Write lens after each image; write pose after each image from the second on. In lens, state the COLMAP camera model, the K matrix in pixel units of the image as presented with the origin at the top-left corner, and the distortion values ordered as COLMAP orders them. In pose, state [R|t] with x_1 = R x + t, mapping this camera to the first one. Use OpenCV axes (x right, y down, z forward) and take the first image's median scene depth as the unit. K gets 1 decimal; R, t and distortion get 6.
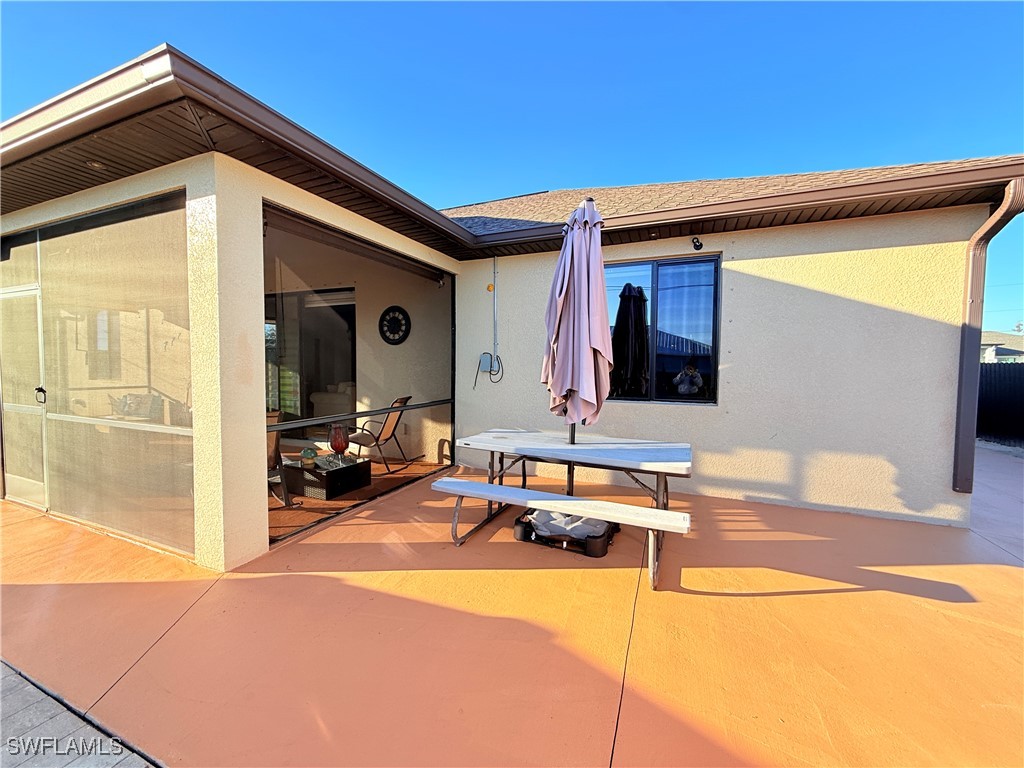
lens RADIAL K [[410.9, 0, 510.5], [0, 410.9, 383.2], [0, 0, 1]] dist [0.001264, -0.000633]
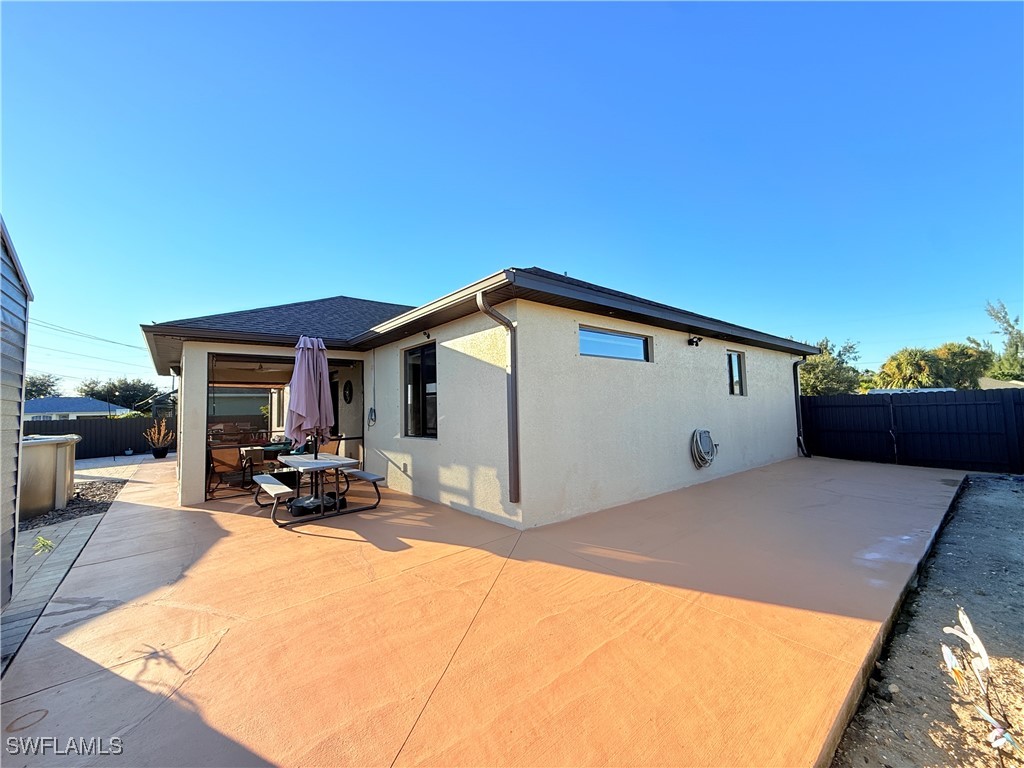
lens RADIAL K [[410.9, 0, 510.5], [0, 410.9, 383.2], [0, 0, 1]] dist [0.001264, -0.000633]
pose [[0.878453, -0.061353, -0.473874, 1.513372], [0.011084, 0.994072, -0.108156, 0.014237], [0.477700, 0.089757, 0.873926, -0.203611]]
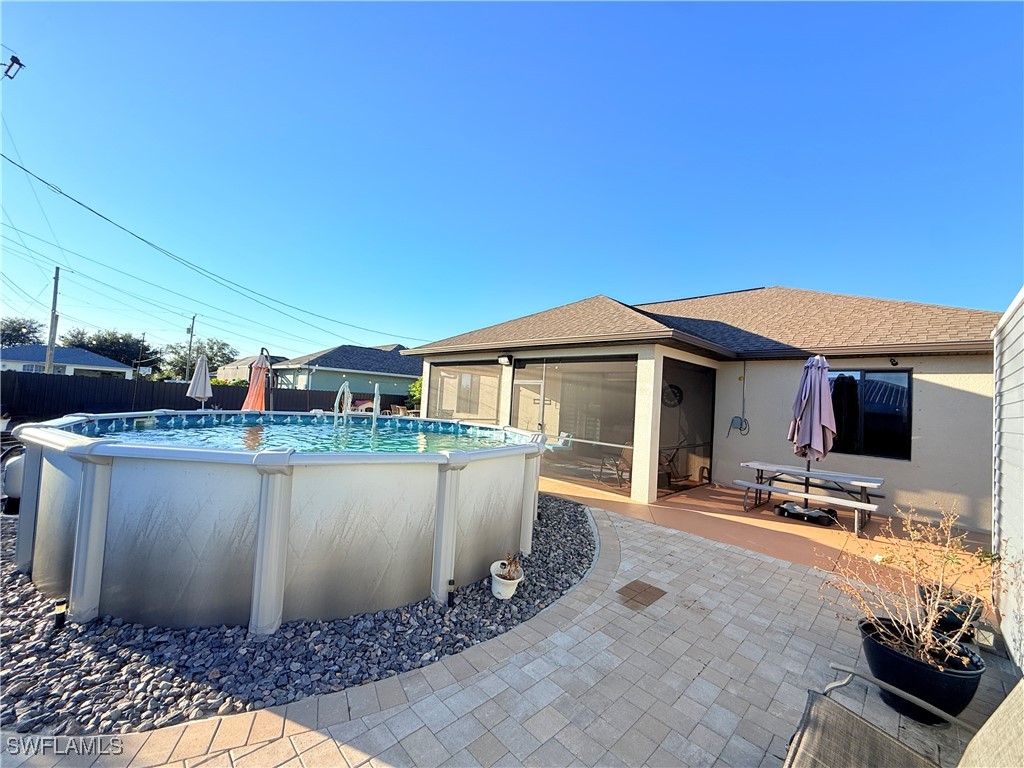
lens RADIAL K [[410.9, 0, 510.5], [0, 410.9, 383.2], [0, 0, 1]] dist [0.001264, -0.000633]
pose [[0.922527, 0.031494, -0.384644, -0.346573], [-0.067510, 0.994466, -0.080491, -0.016687], [0.379981, 0.100223, 0.919549, -1.151839]]
